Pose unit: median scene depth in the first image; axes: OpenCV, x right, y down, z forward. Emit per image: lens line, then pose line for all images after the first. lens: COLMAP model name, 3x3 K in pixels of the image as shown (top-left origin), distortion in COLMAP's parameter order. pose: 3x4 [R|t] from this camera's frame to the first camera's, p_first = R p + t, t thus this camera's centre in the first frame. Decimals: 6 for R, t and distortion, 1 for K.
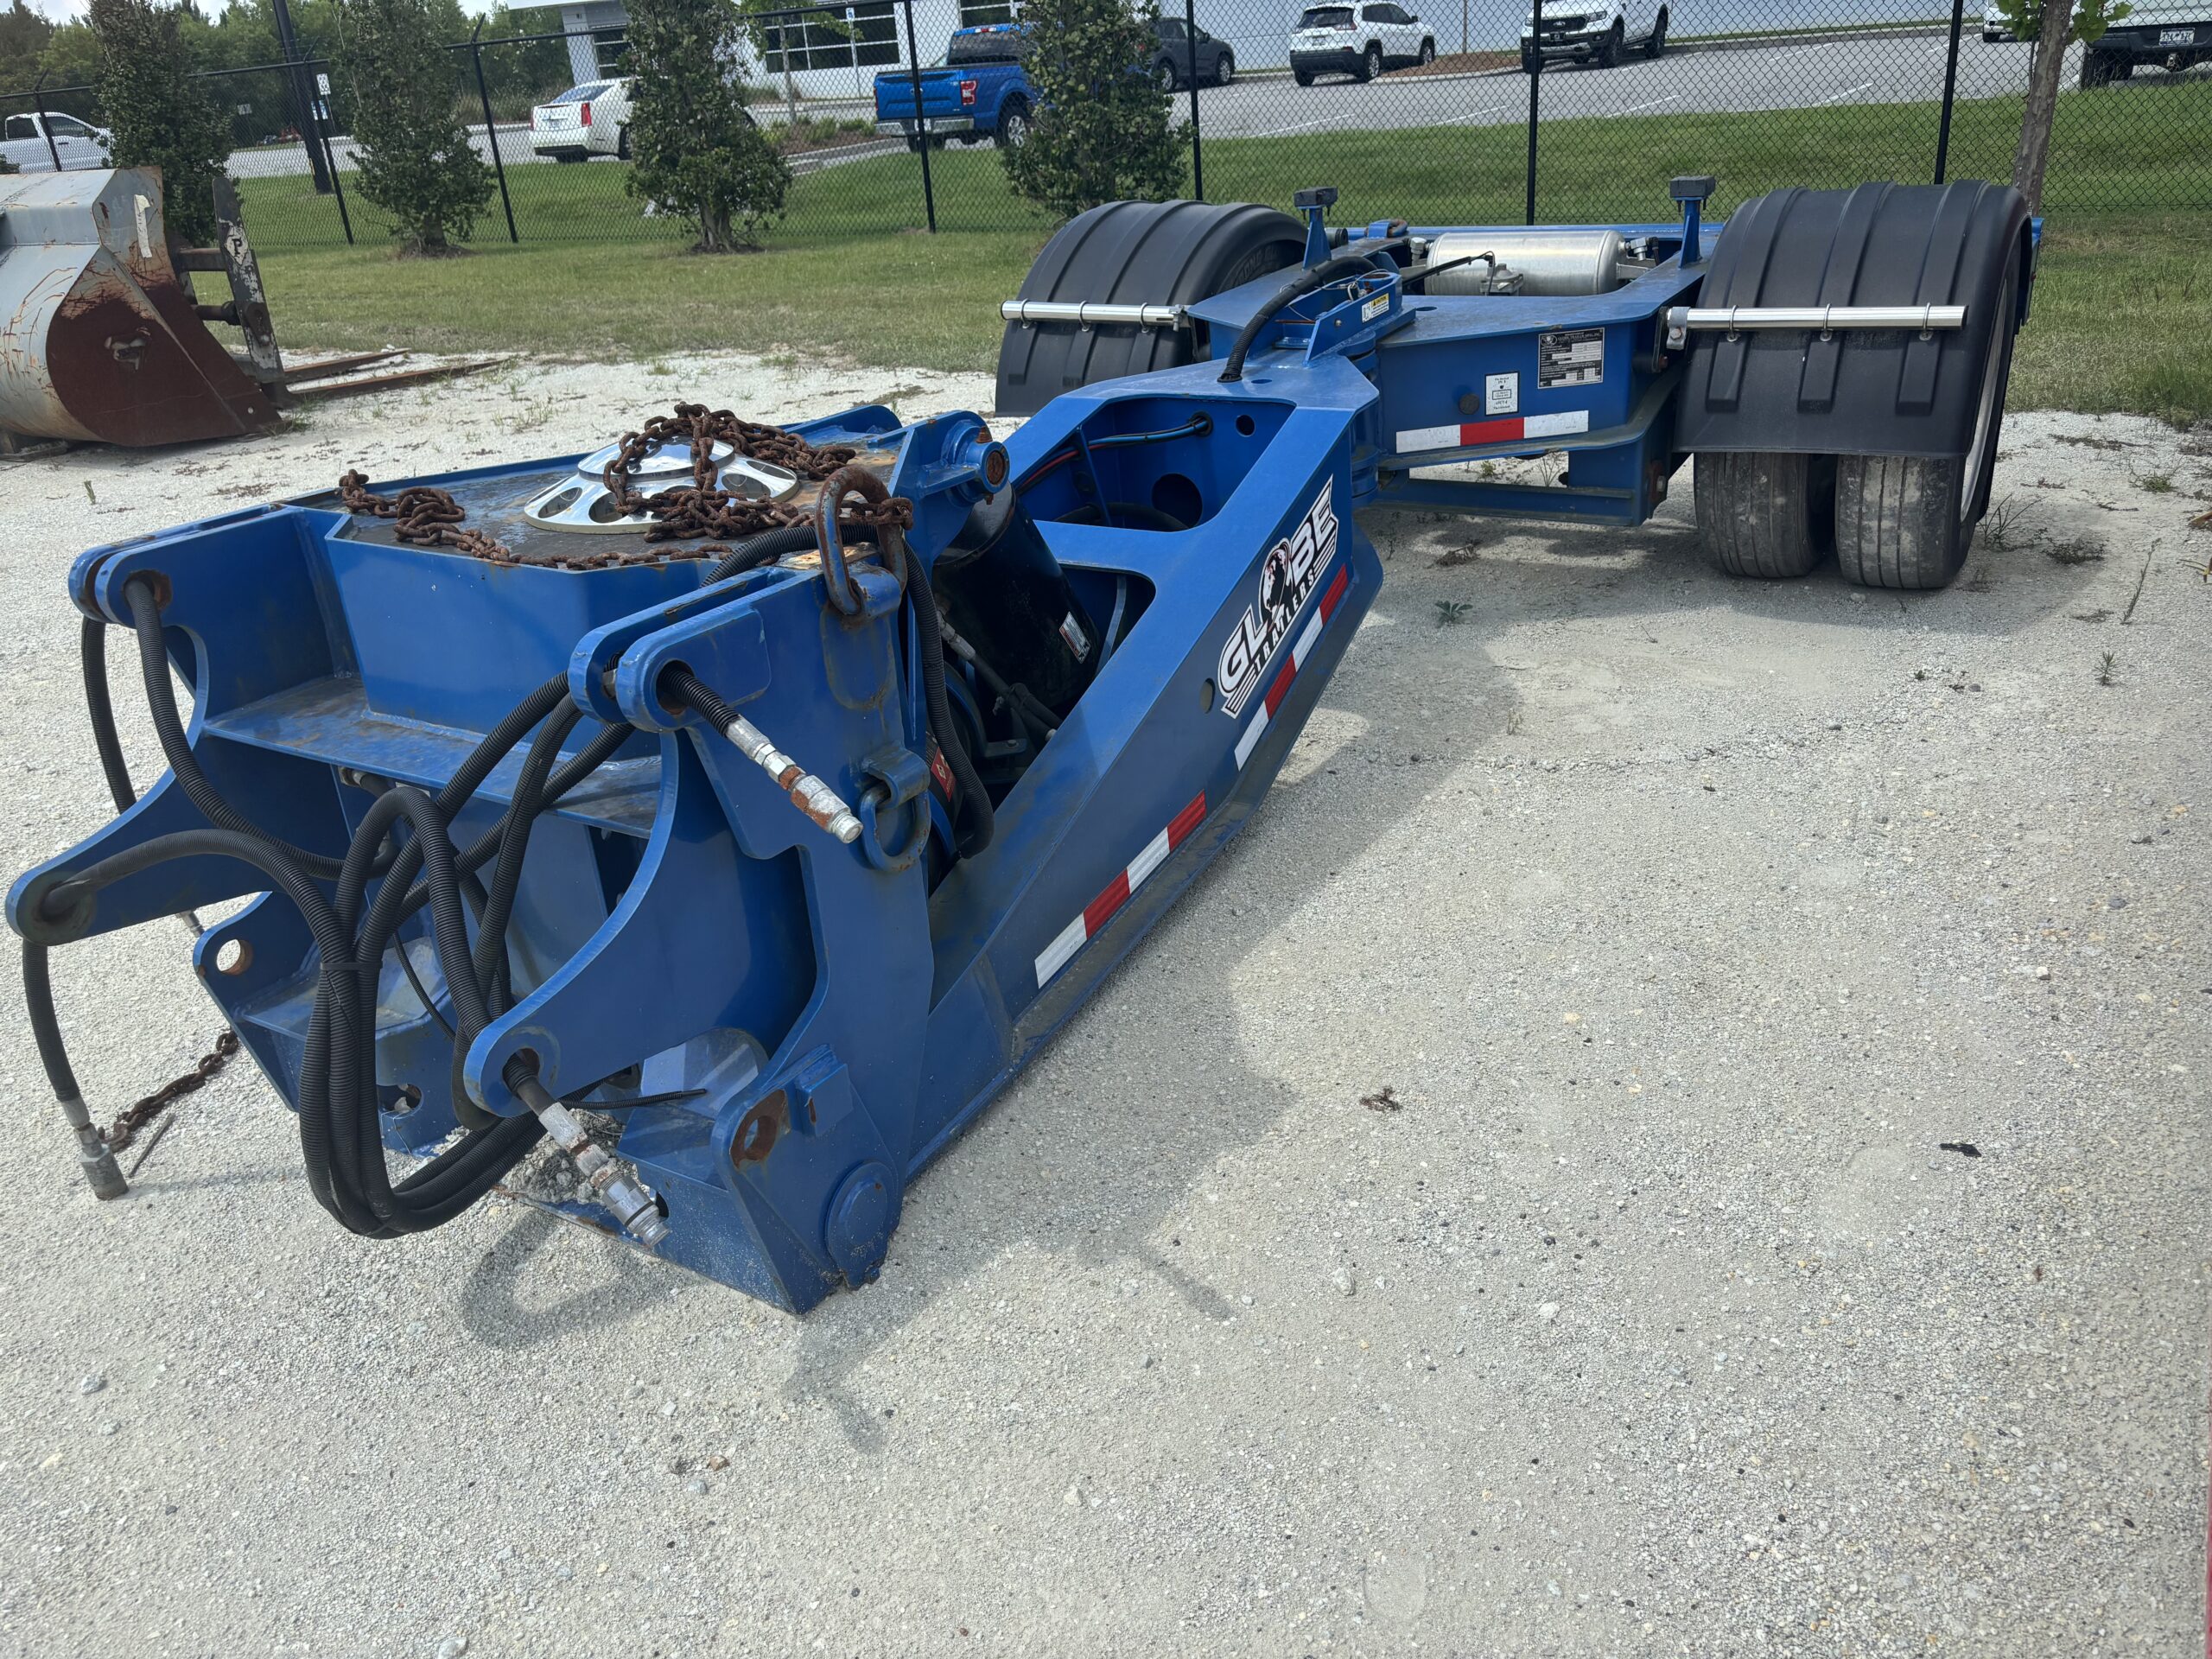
lens RADIAL K [[1719.1, 0, 1106.0], [0, 1719.1, 829.5], [0, 0, 1]] dist [0.033360, -0.034067]
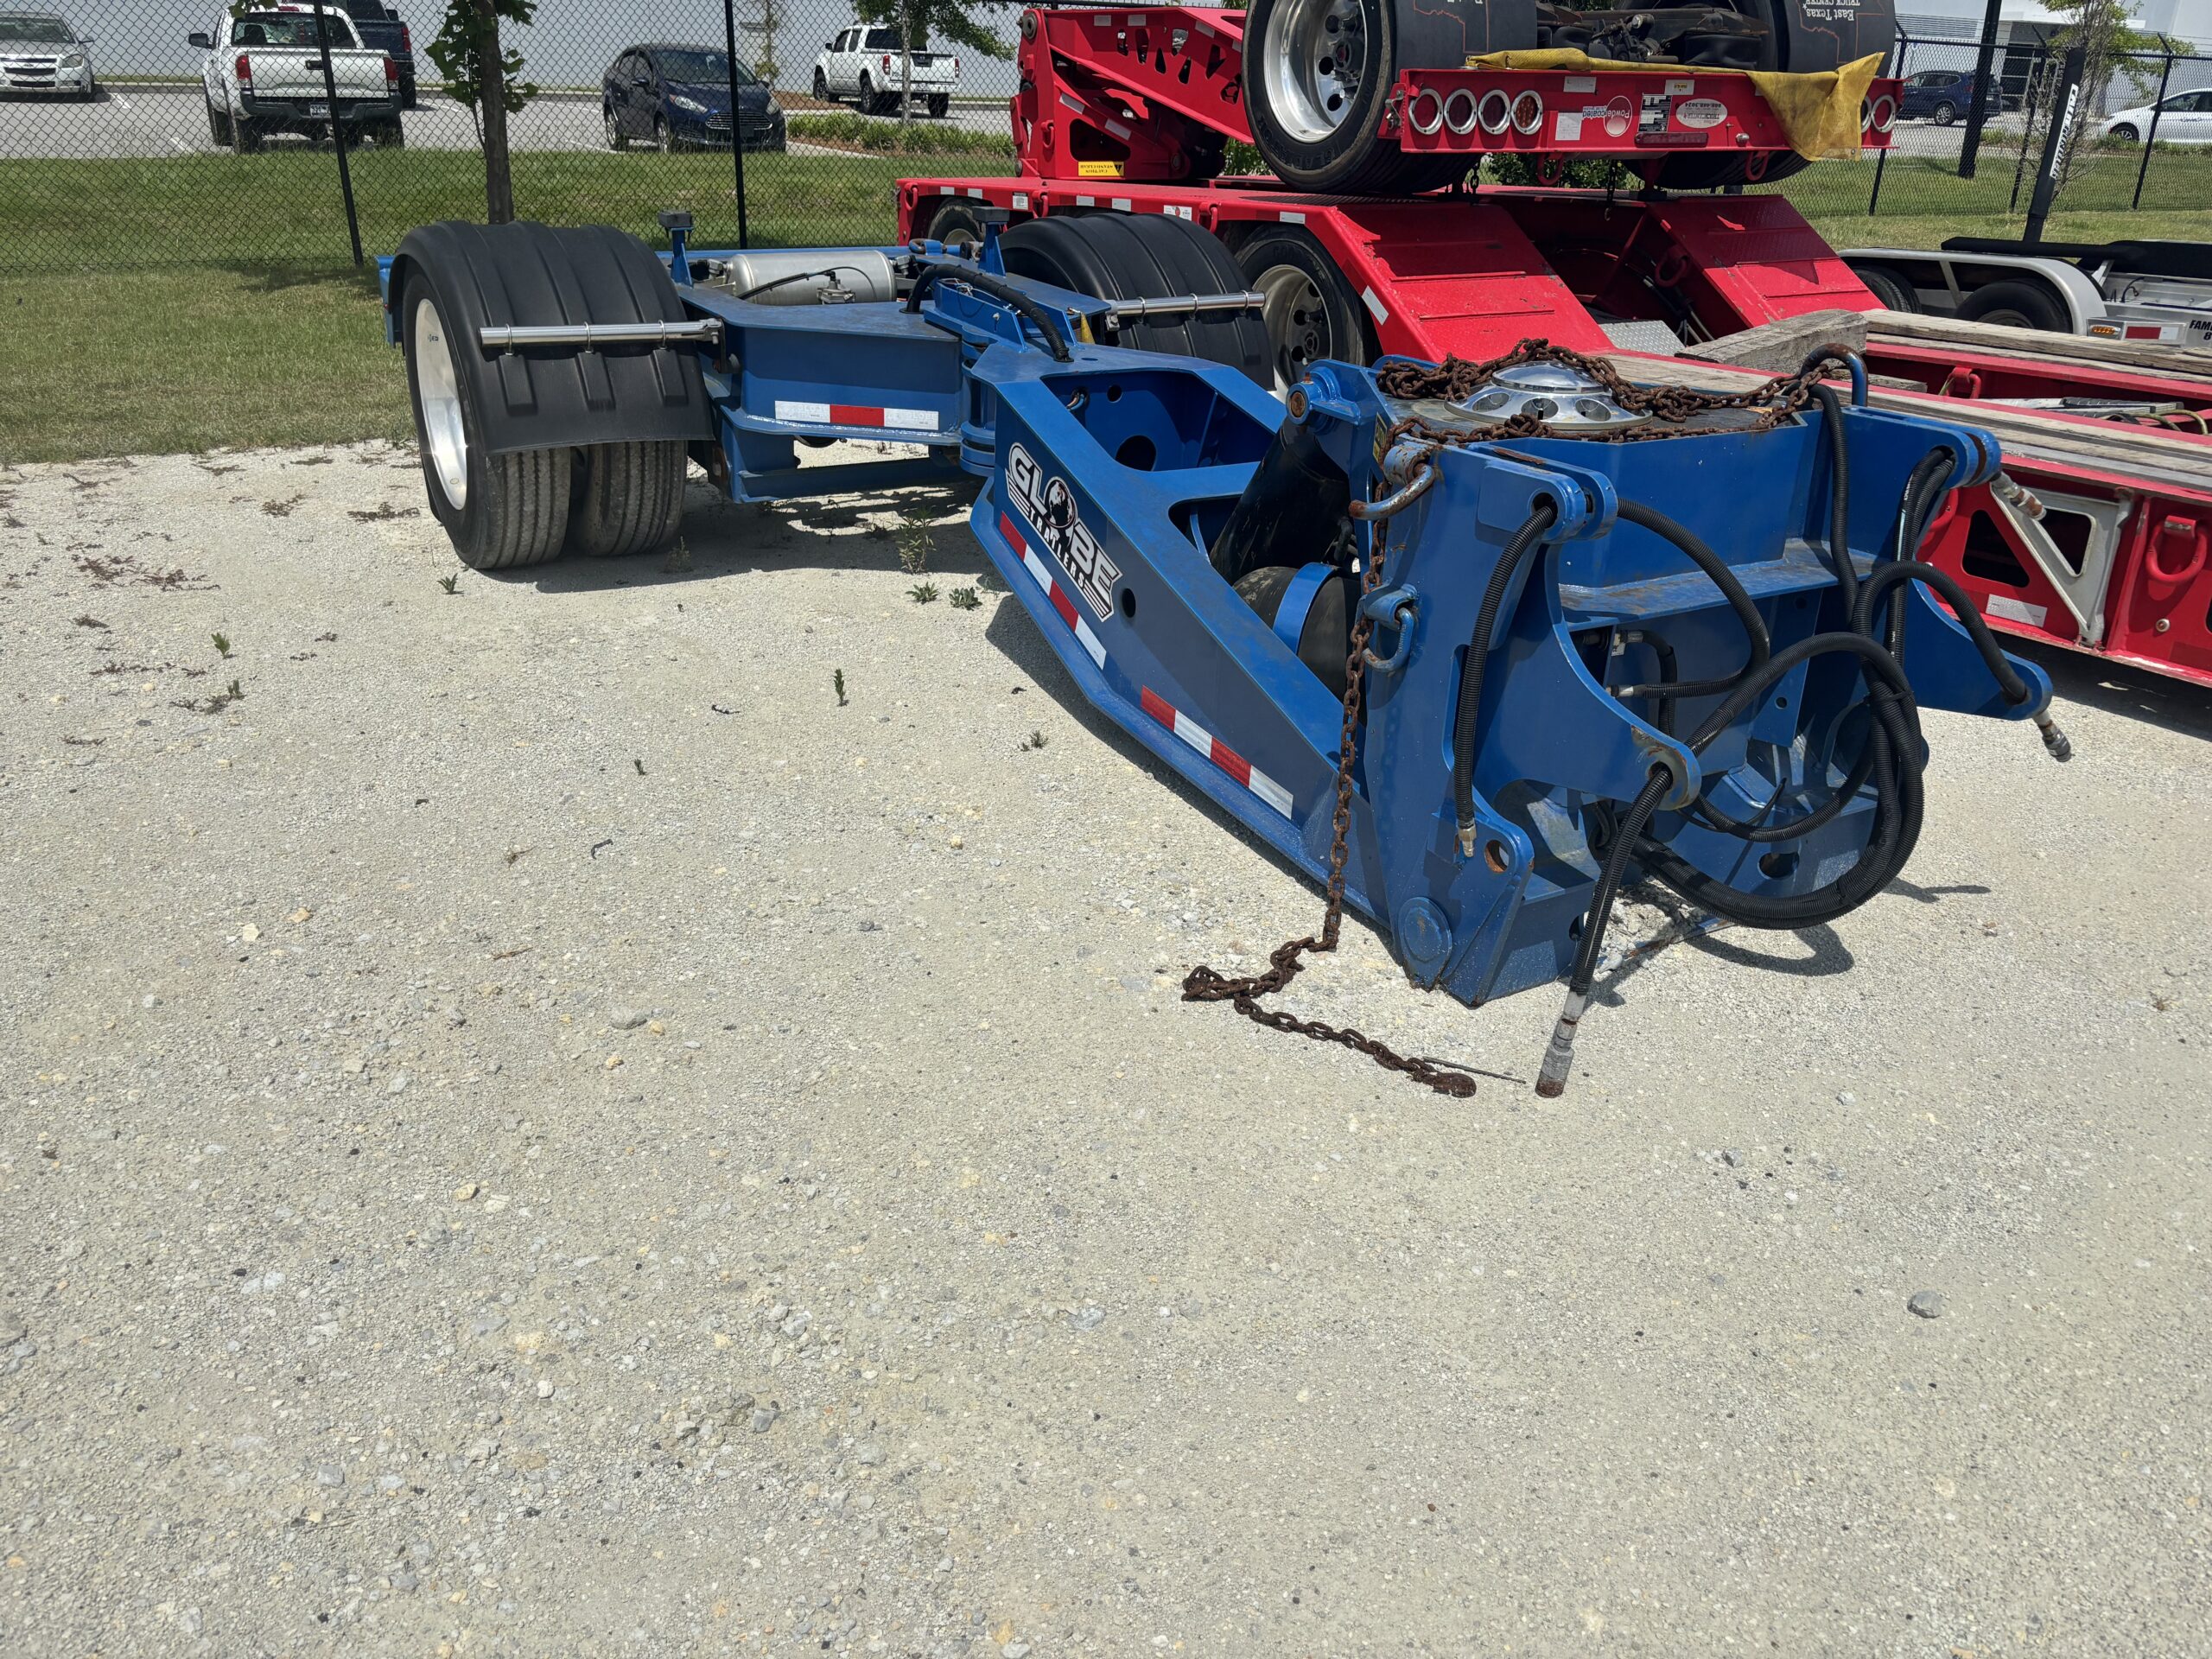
lens RADIAL K [[1719.1, 0, 1106.0], [0, 1719.1, 829.5], [0, 0, 1]] dist [0.033360, -0.034067]
pose [[0.439867, -0.278563, 0.853768, -0.170132], [0.315466, 0.938021, 0.143523, -0.020348], [-0.840832, 0.206203, 0.500482, 0.070823]]
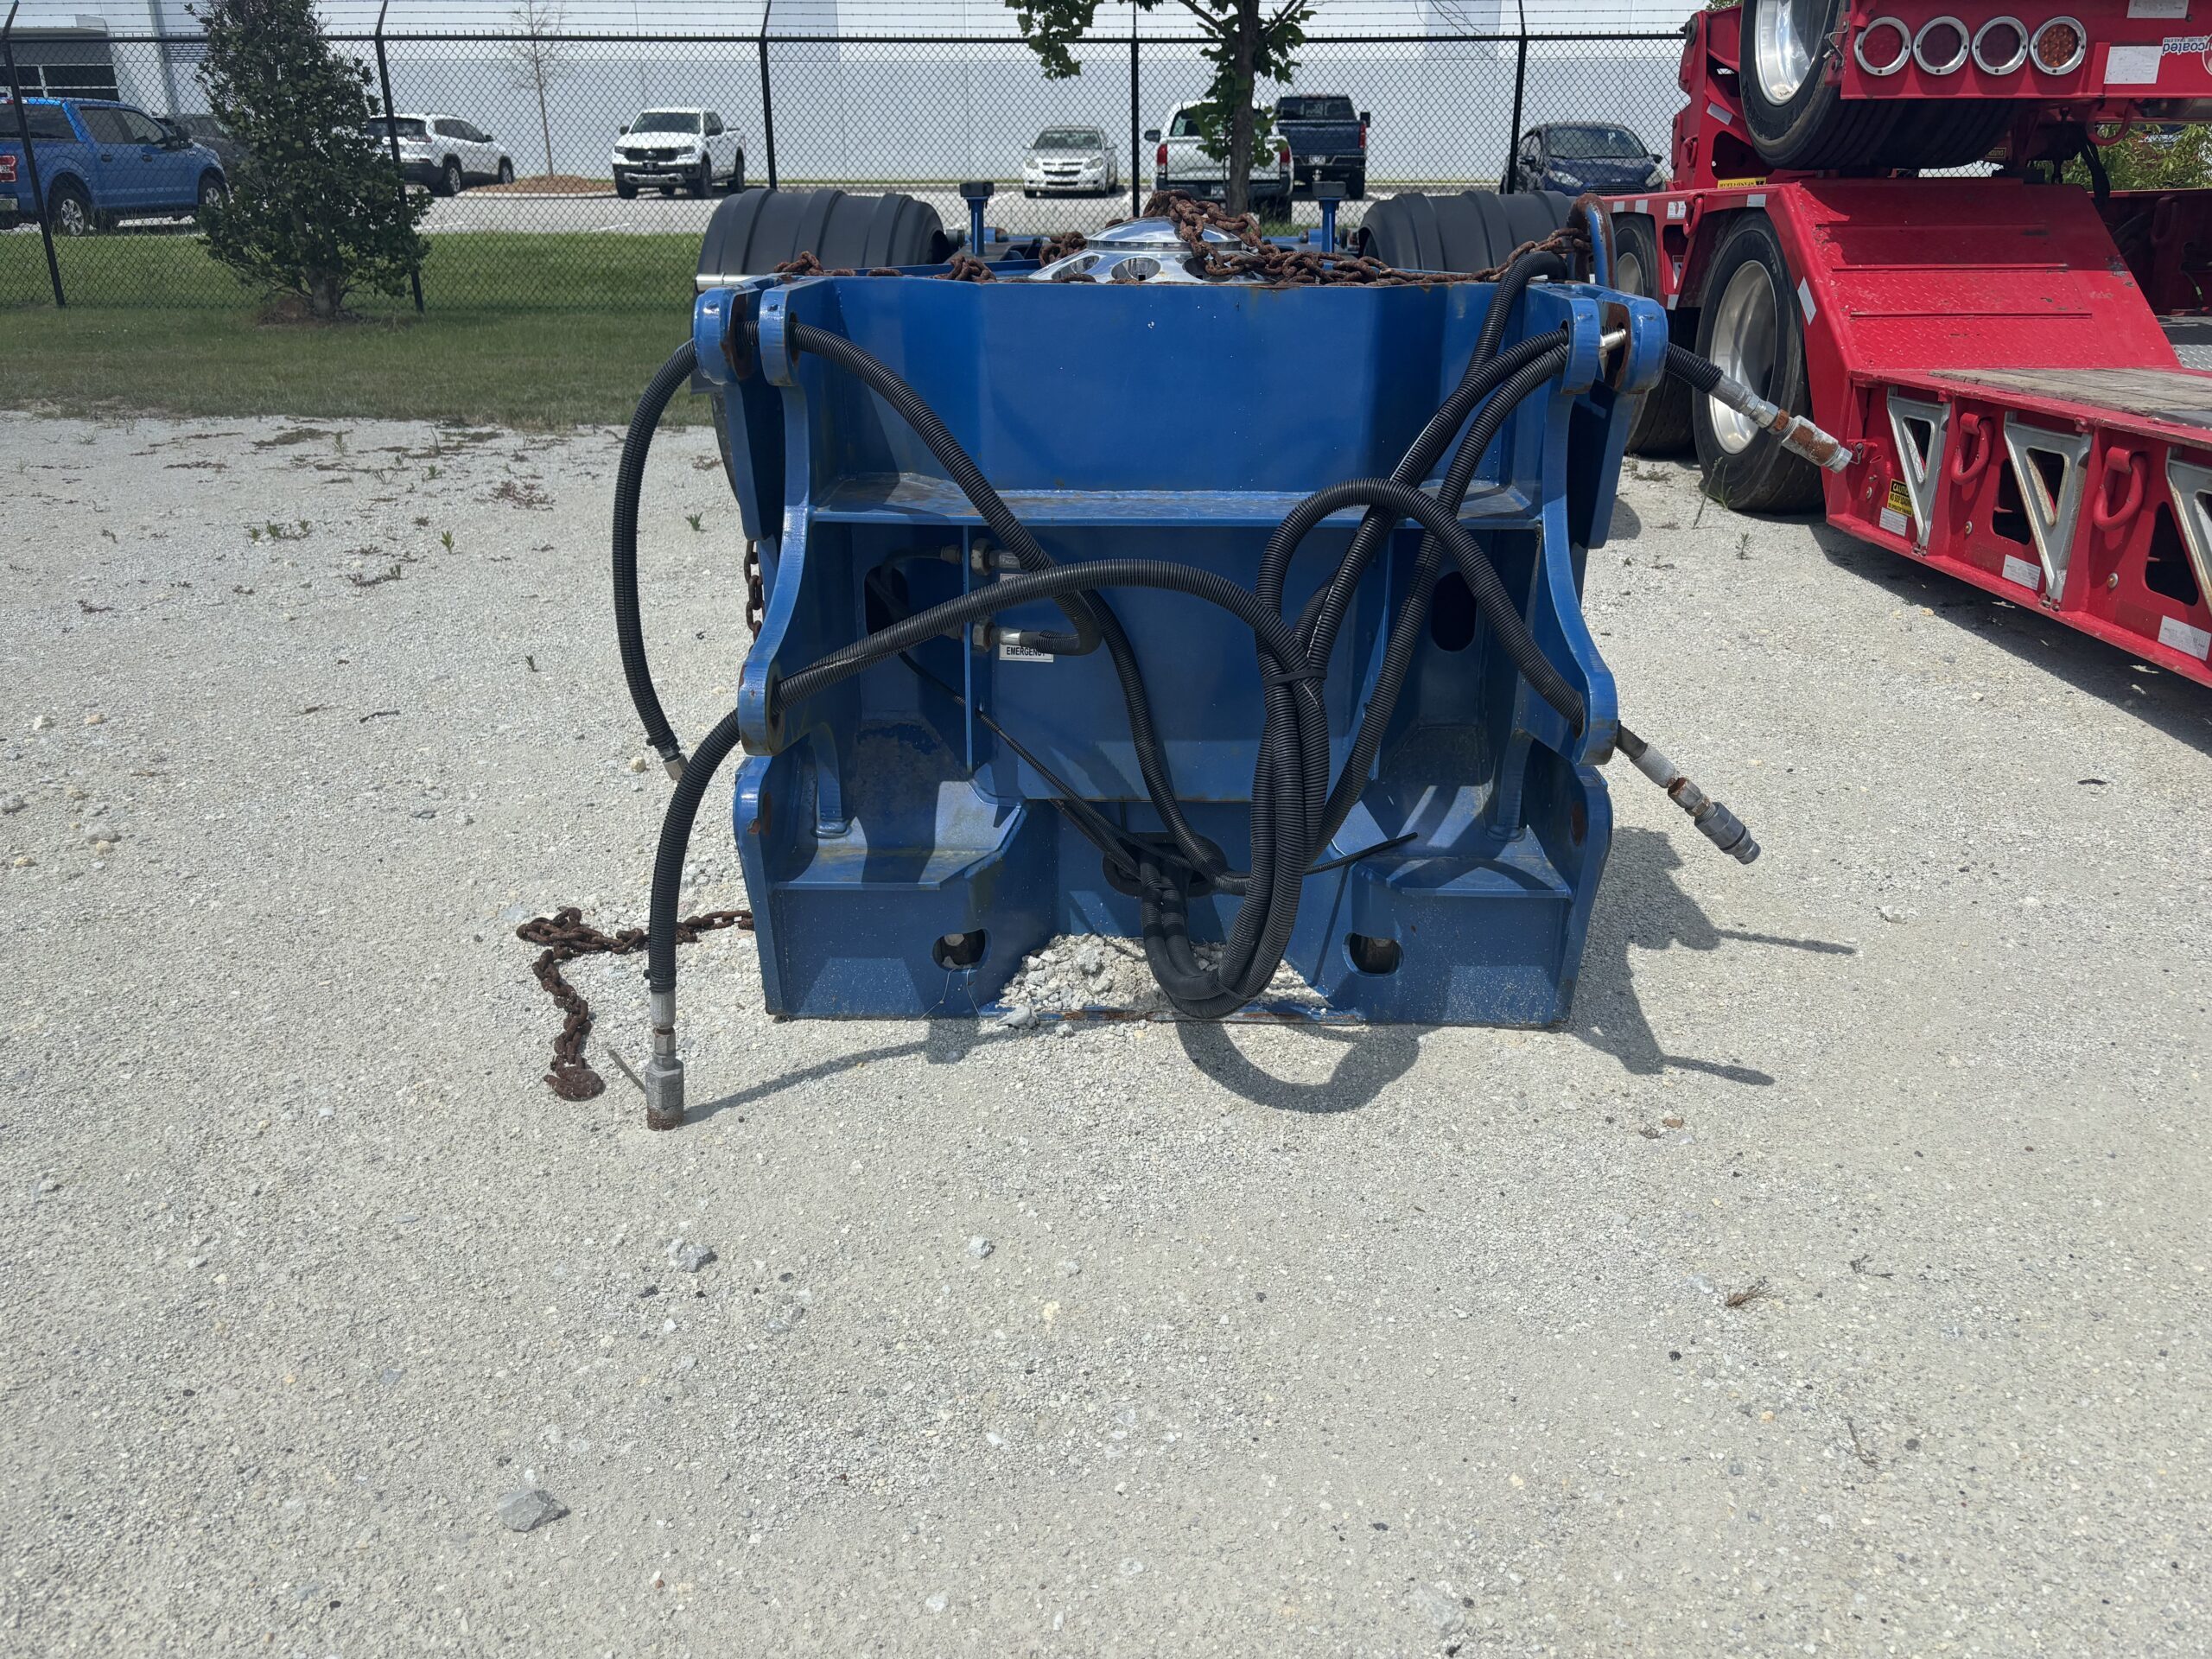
lens RADIAL K [[1719.1, 0, 1106.0], [0, 1719.1, 829.5], [0, 0, 1]] dist [0.033360, -0.034067]
pose [[0.848475, -0.112717, 0.517093, -0.086100], [0.154138, 0.987330, -0.037697, 0.014751], [-0.506293, 0.111688, 0.855099, 0.021282]]
